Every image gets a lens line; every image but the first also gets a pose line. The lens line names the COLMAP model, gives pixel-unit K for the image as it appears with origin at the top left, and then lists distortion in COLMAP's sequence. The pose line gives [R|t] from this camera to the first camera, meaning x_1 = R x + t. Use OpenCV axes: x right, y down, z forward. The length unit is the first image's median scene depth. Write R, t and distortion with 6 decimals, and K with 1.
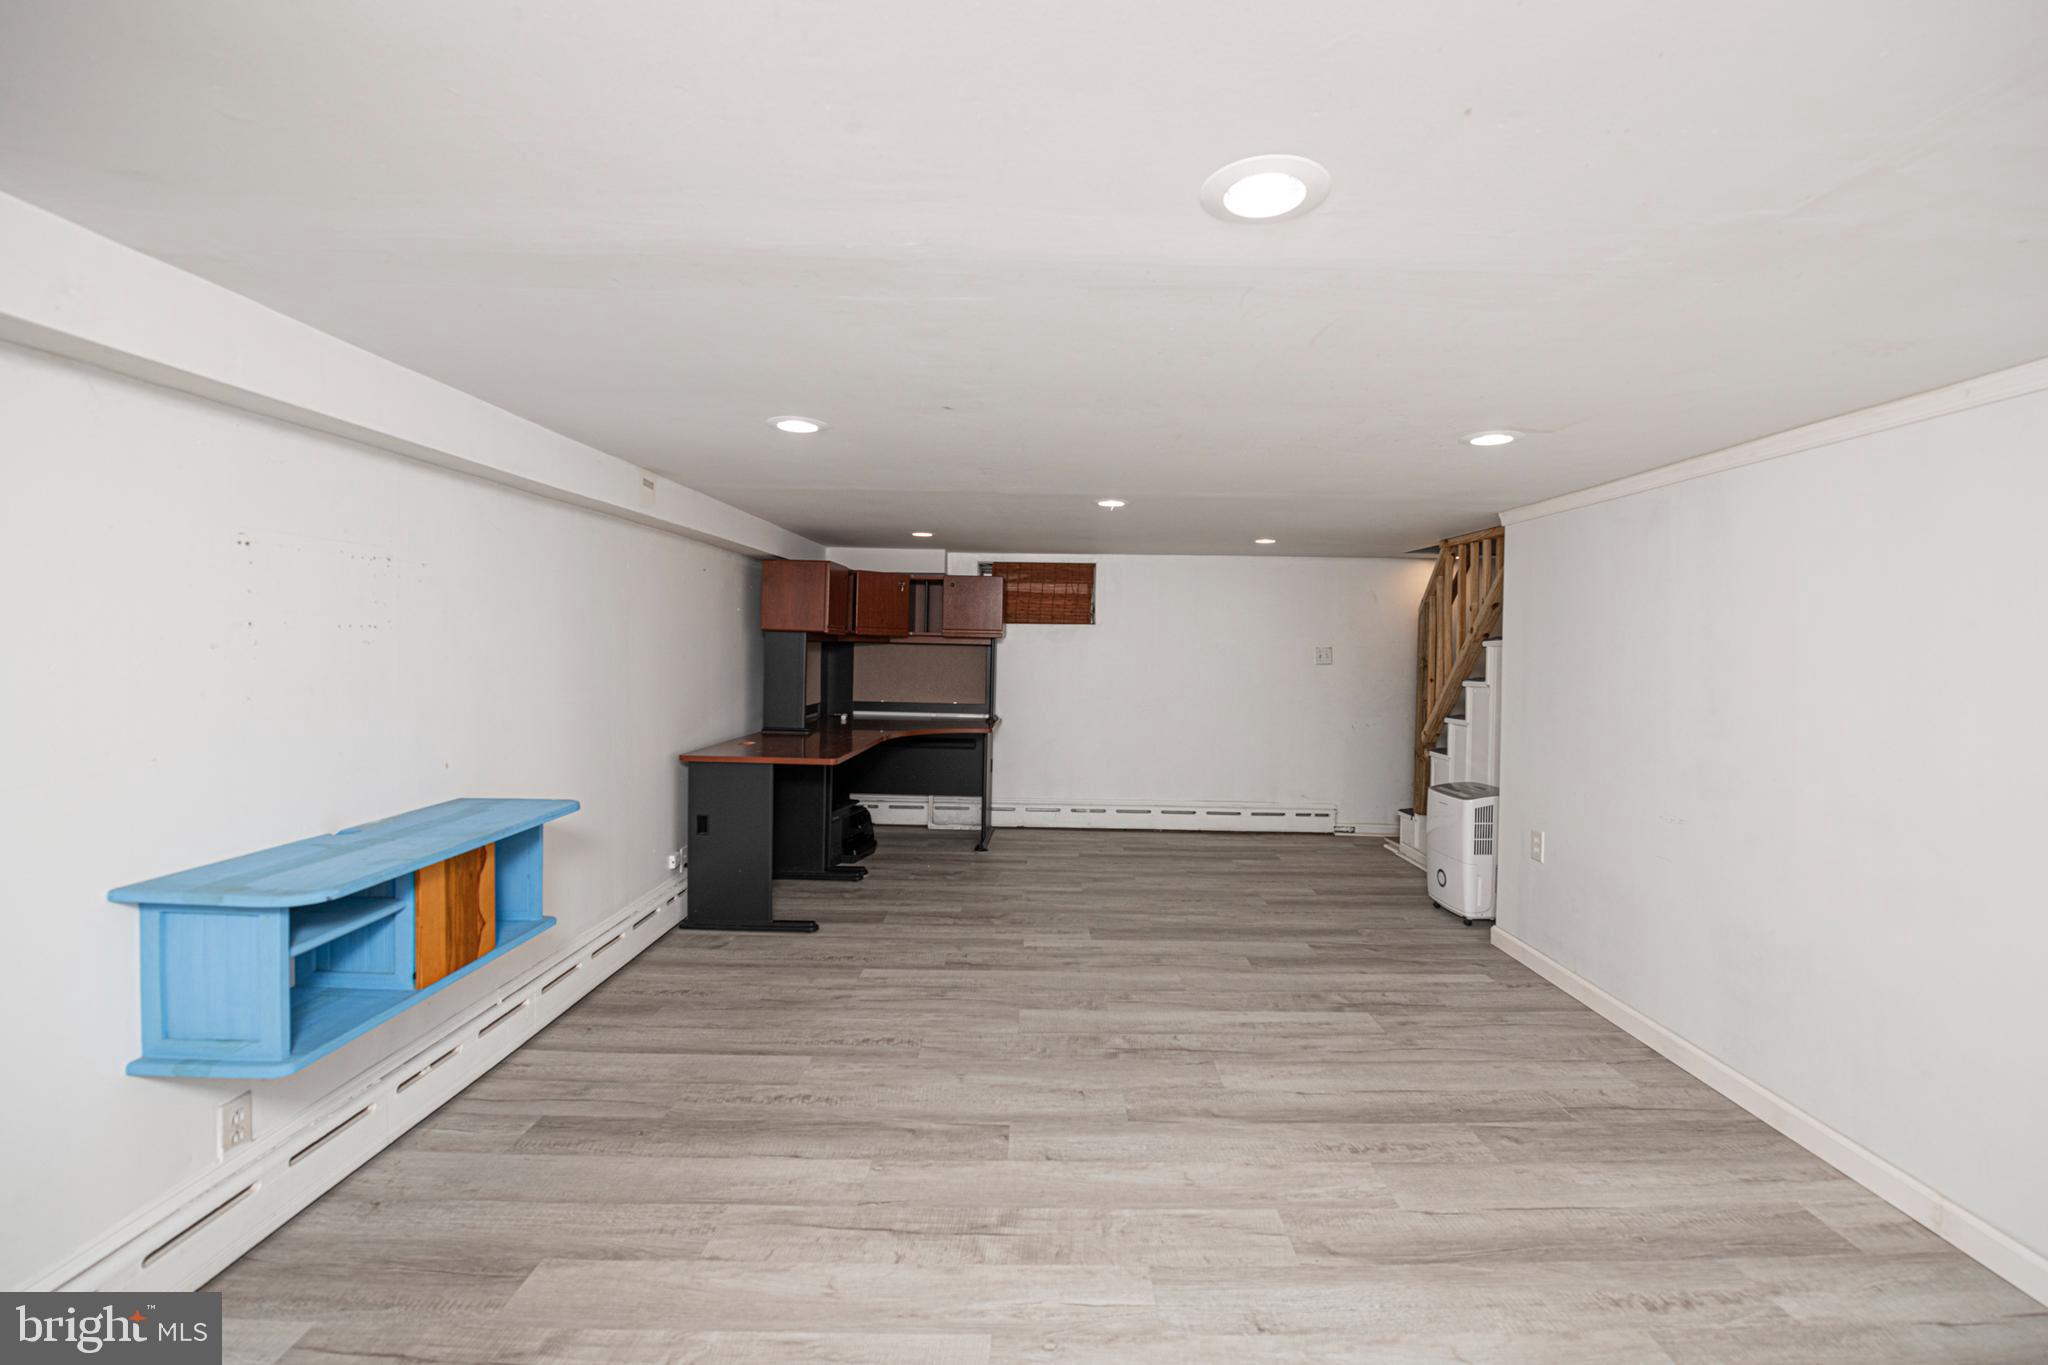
lens RADIAL K [[828.8, 0, 1037.8], [0, 828.8, 689.1], [0, 0, 1]] dist [0.025020, -0.000134]
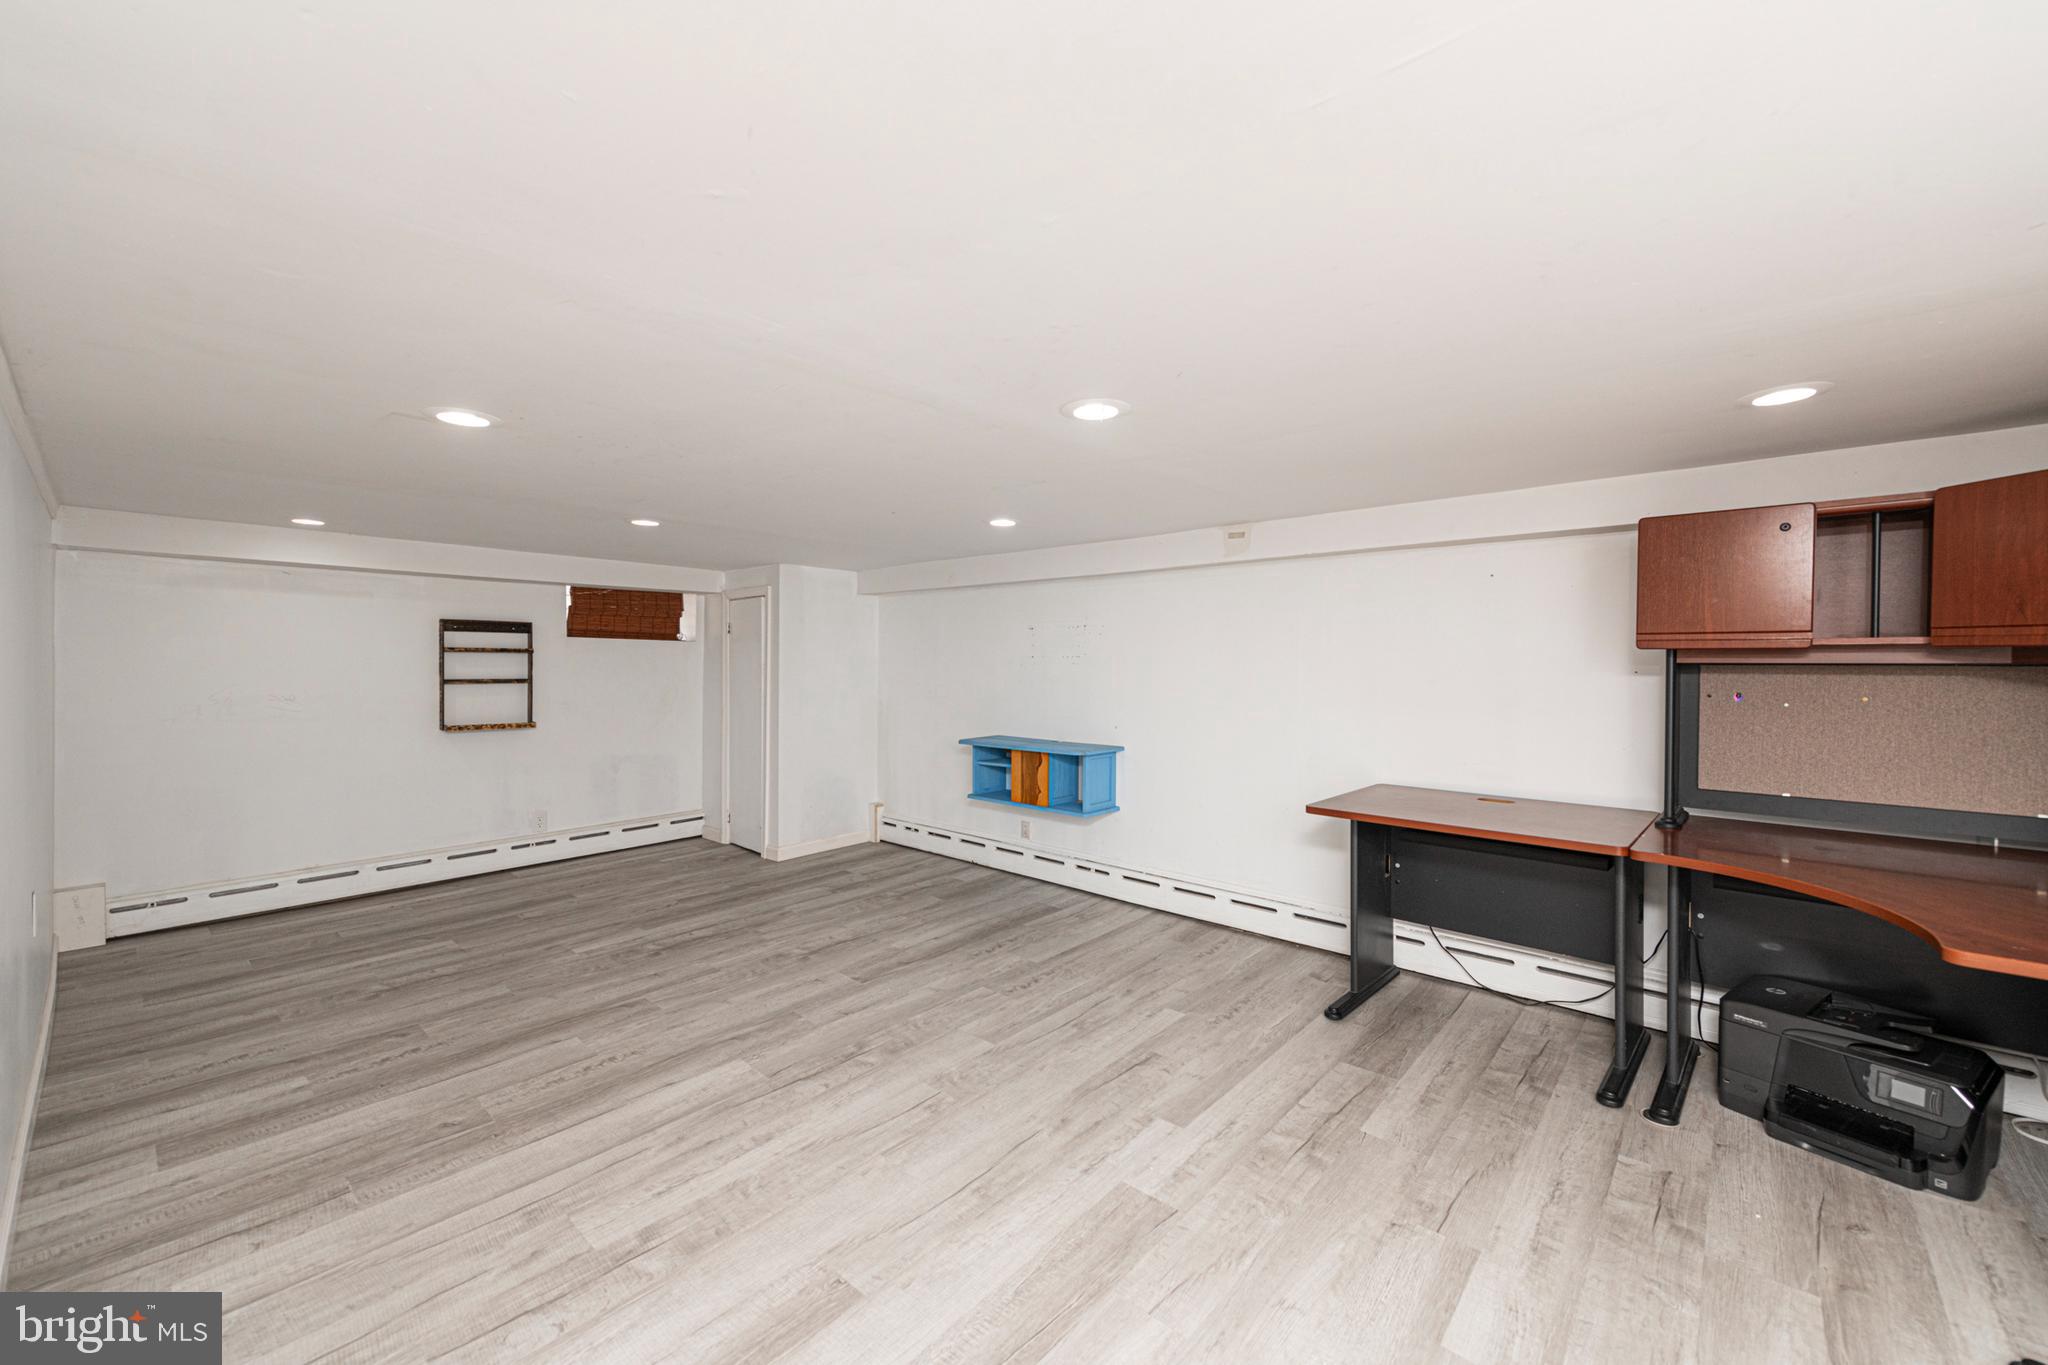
lens RADIAL K [[828.8, 0, 1037.8], [0, 828.8, 689.1], [0, 0, 1]] dist [0.025020, -0.000134]
pose [[-0.655149, 0.001378, -0.755499, 0.720938], [-0.060617, 0.996679, 0.054383, -0.070664], [0.753064, 0.081425, -0.652889, 1.792341]]
